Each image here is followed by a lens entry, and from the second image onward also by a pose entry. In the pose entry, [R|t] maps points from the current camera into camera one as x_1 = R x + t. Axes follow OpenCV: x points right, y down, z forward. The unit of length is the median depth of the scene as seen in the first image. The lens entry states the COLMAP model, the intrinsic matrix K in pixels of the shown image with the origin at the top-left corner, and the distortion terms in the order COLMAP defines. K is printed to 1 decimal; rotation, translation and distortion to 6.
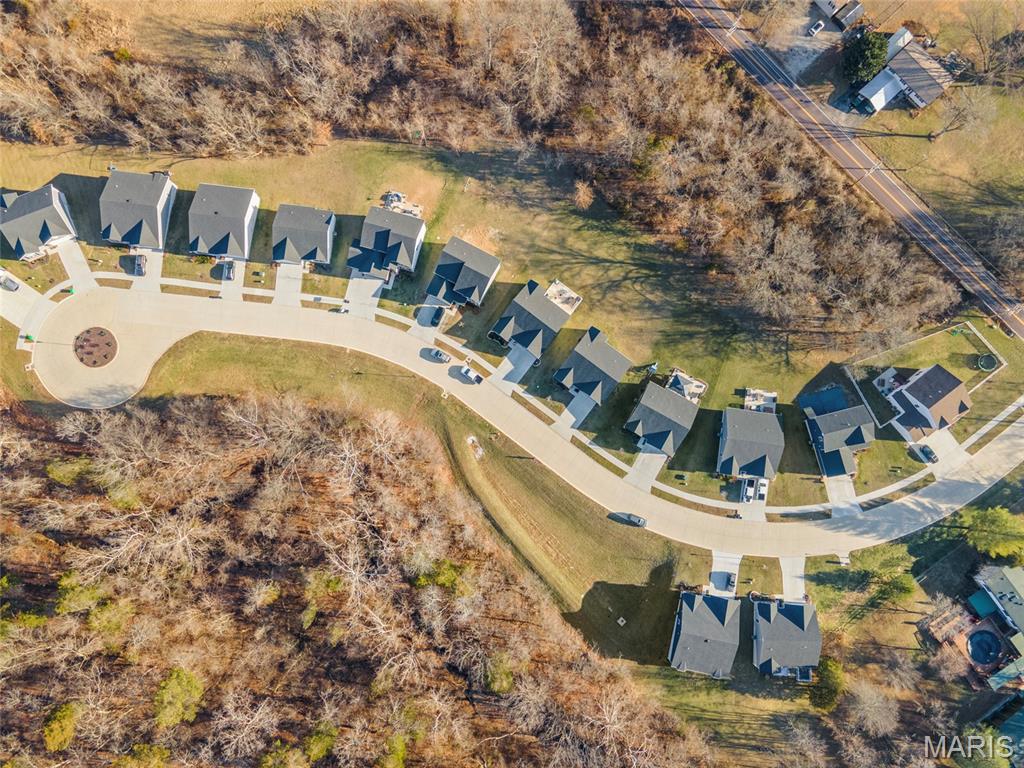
lens RADIAL K [[736.7, 0, 513.5], [0, 736.7, 385.7], [0, 0, 1]] dist [0.059640, -0.009375]
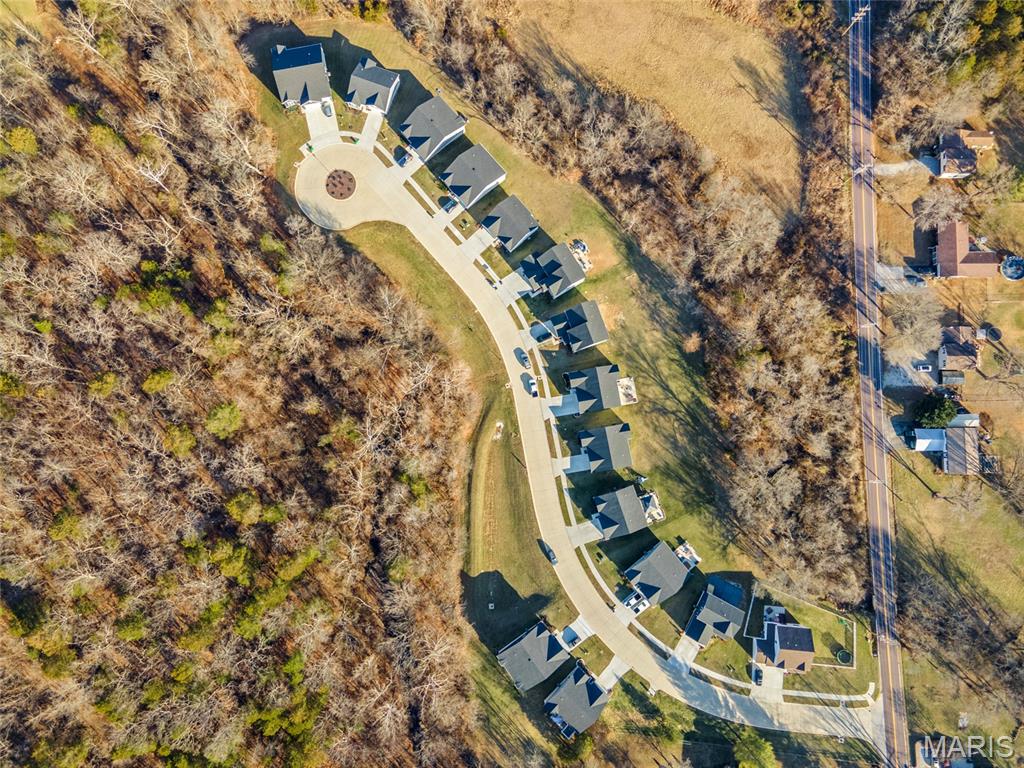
lens RADIAL K [[736.7, 0, 513.9], [0, 736.7, 385.9], [0, 0, 1]] dist [0.059640, -0.009375]
pose [[0.737569, 0.672065, -0.065731, 0.000487], [-0.672417, 0.739904, 0.019927, -0.020171], [0.062027, 0.029501, 0.997638, -0.299181]]
